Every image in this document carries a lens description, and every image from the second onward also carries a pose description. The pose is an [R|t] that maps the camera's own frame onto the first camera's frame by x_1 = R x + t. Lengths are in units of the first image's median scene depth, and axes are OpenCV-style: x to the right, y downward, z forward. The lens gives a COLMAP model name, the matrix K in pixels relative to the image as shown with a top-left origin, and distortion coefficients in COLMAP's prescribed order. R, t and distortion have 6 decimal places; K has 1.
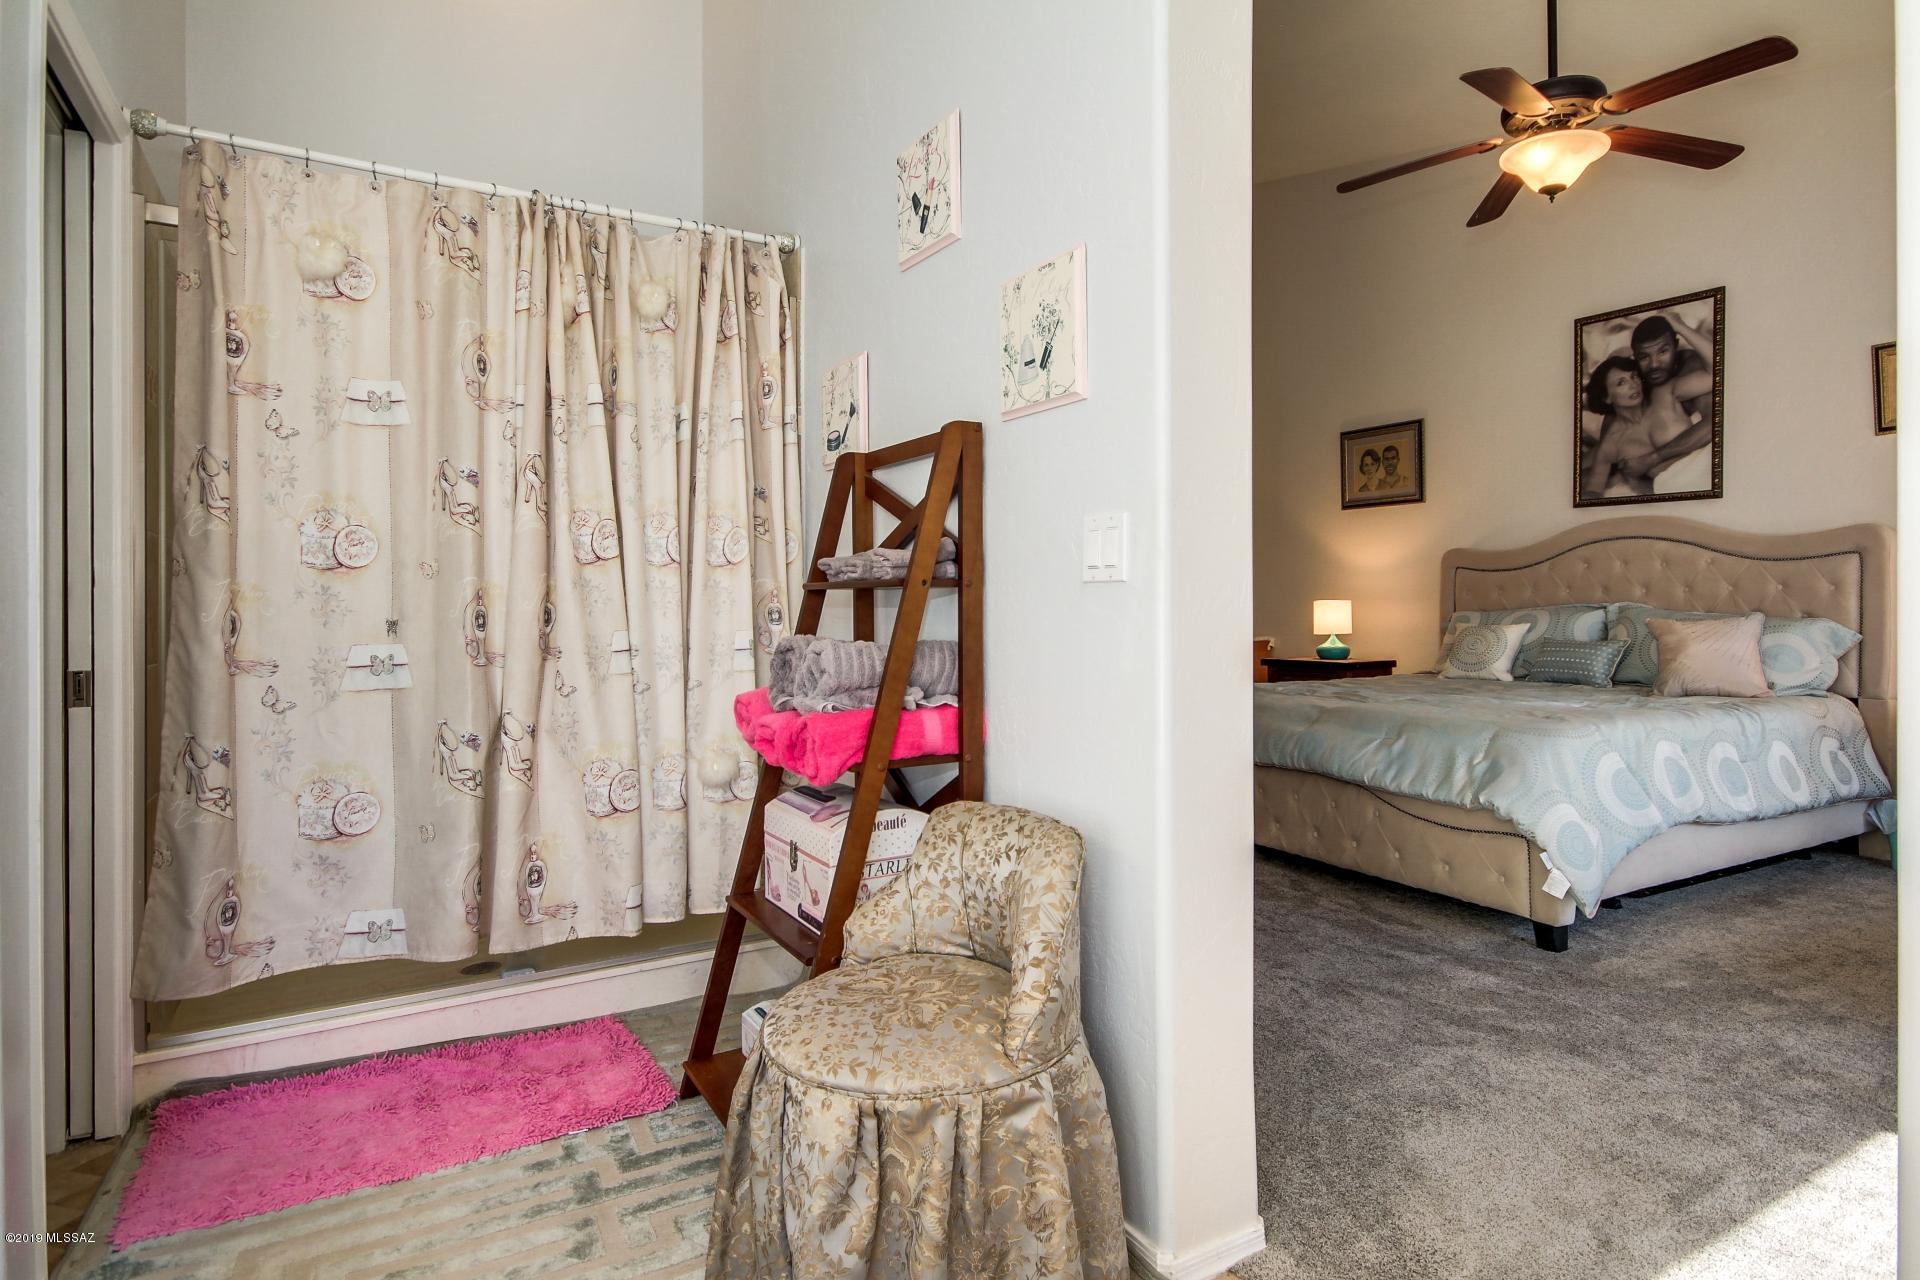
lens RADIAL K [[1044.7, 0, 952.1], [0, 1044.7, 607.5], [0, 0, 1]] dist [0.017992, 0.002193]
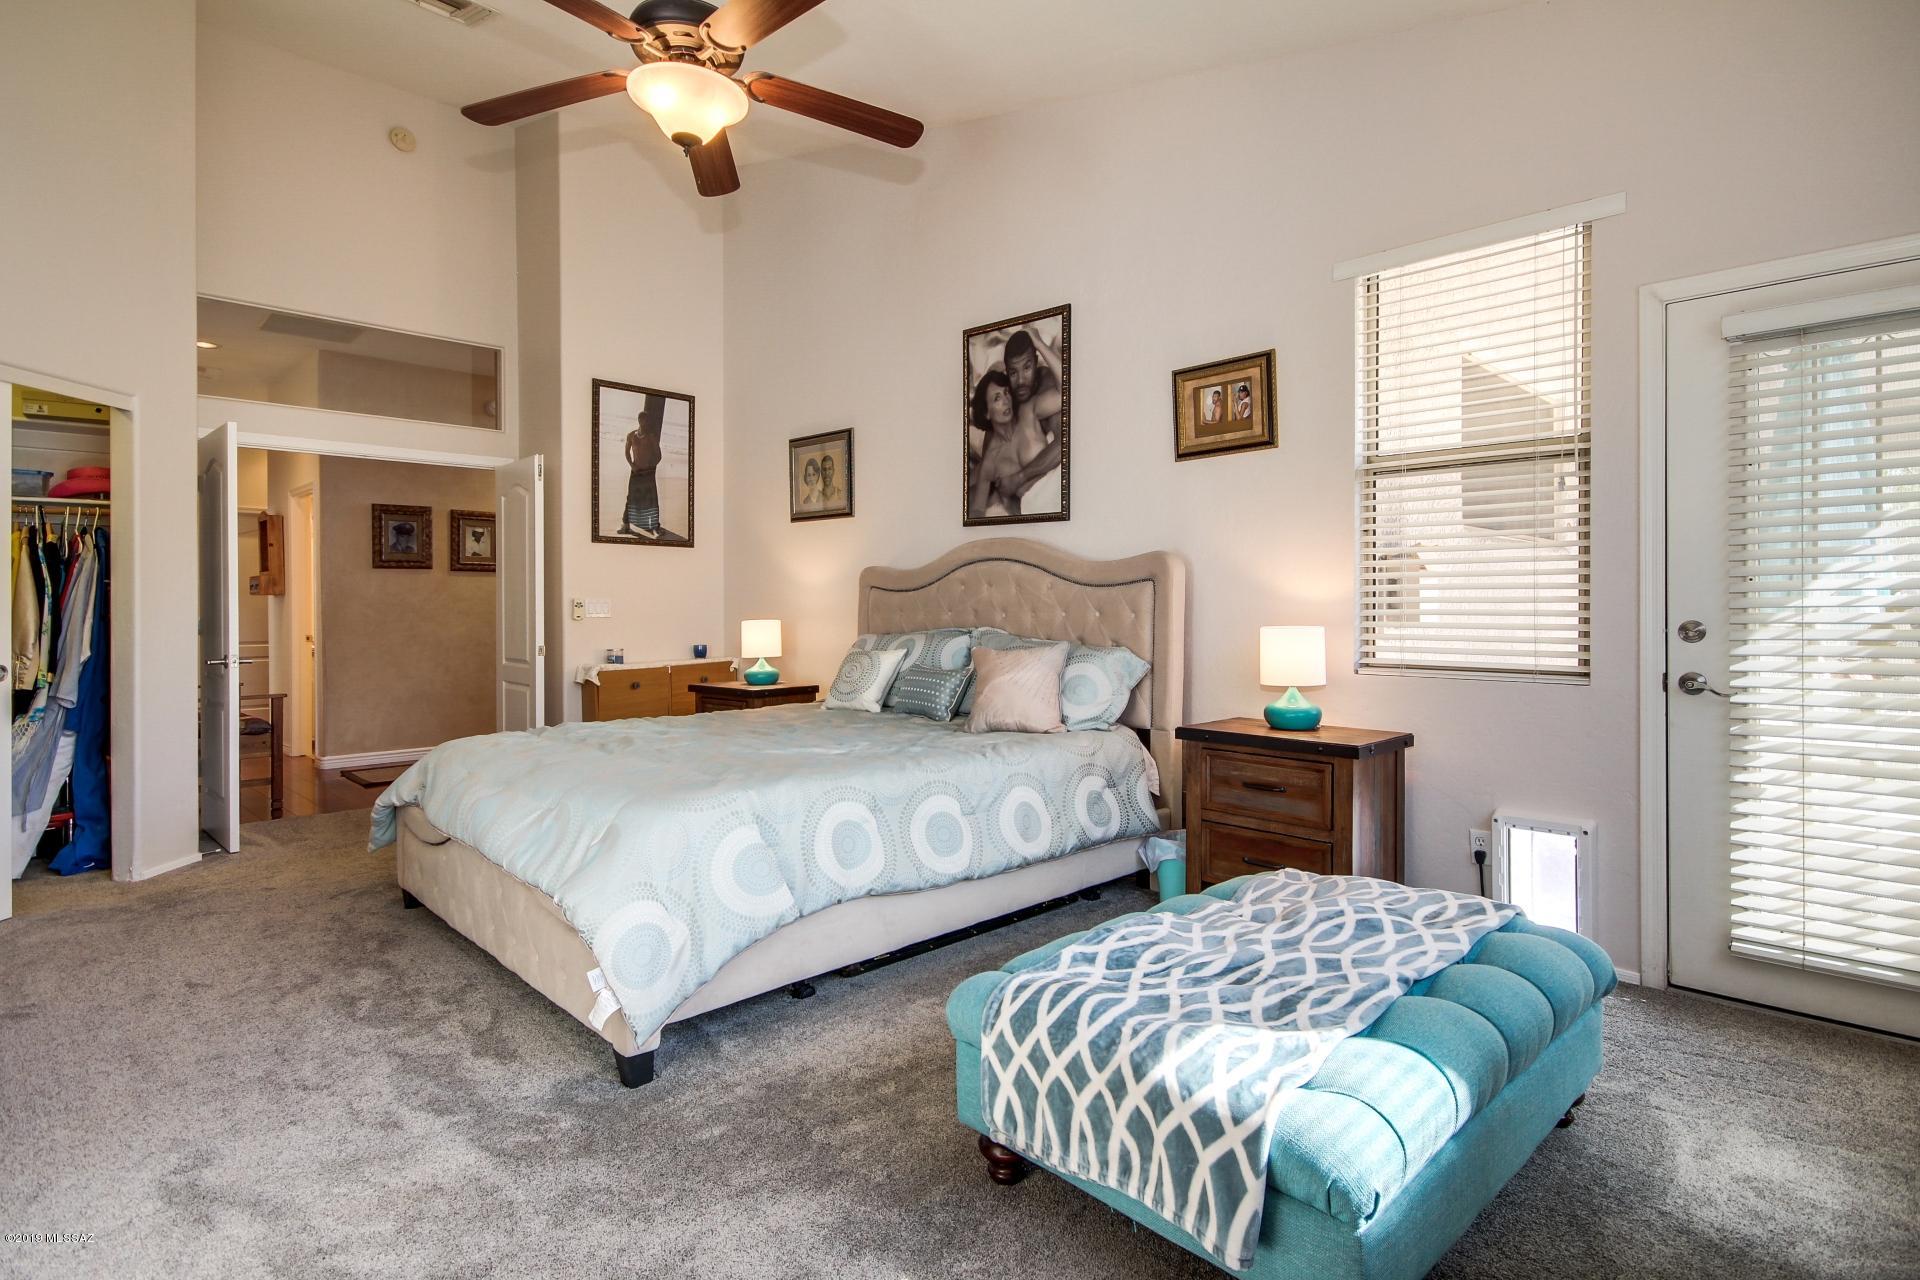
lens RADIAL K [[1002.1, 0, 965.6], [0, 1002.1, 605.7], [0, 0, 1]] dist [0.003498, 0.001045]
pose [[0.965964, 0.003751, 0.258648, 0.384344], [-0.002553, 0.999984, -0.004969, -0.019778], [-0.258662, 0.004140, 0.965959, 0.128313]]
